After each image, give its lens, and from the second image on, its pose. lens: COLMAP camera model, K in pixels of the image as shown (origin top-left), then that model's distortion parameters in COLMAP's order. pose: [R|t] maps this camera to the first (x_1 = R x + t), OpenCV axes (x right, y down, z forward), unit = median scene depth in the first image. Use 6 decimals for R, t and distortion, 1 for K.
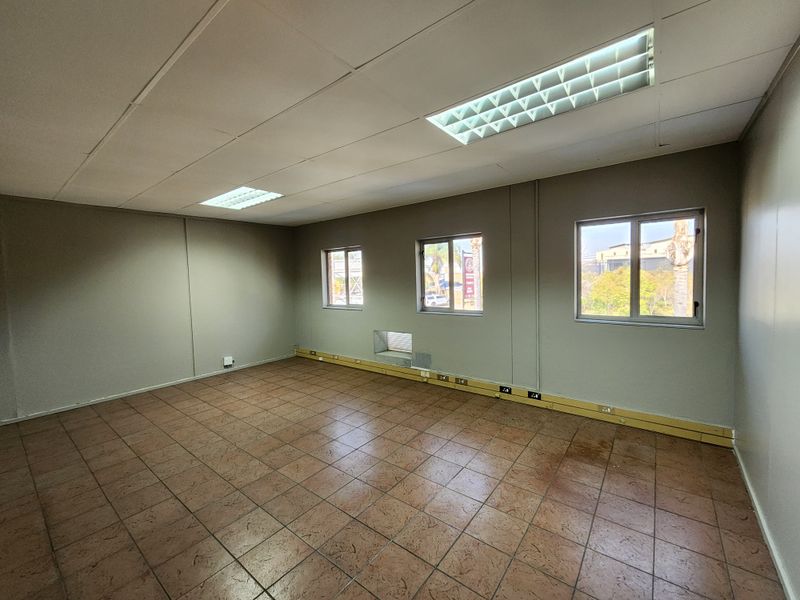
lens RADIAL K [[331.3, 0, 404.8], [0, 331.3, 294.9], [0, 0, 1]] dist [0.000479, -0.000341]
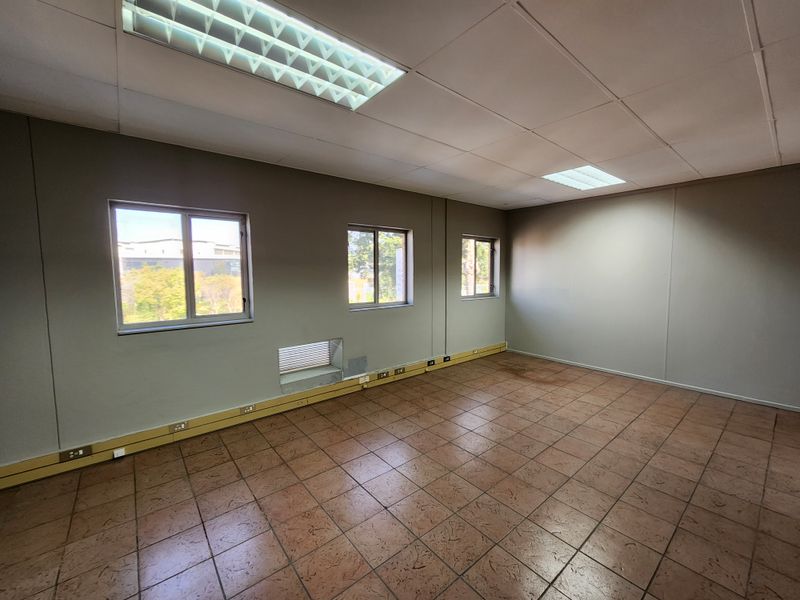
lens RADIAL K [[331.3, 0, 404.8], [0, 331.3, 294.9], [0, 0, 1]] dist [0.000479, -0.000341]
pose [[0.212980, -0.044502, 0.976043, -0.784691], [0.053834, 0.997979, 0.033755, -0.008537], [-0.975572, 0.045355, 0.214945, 0.719136]]
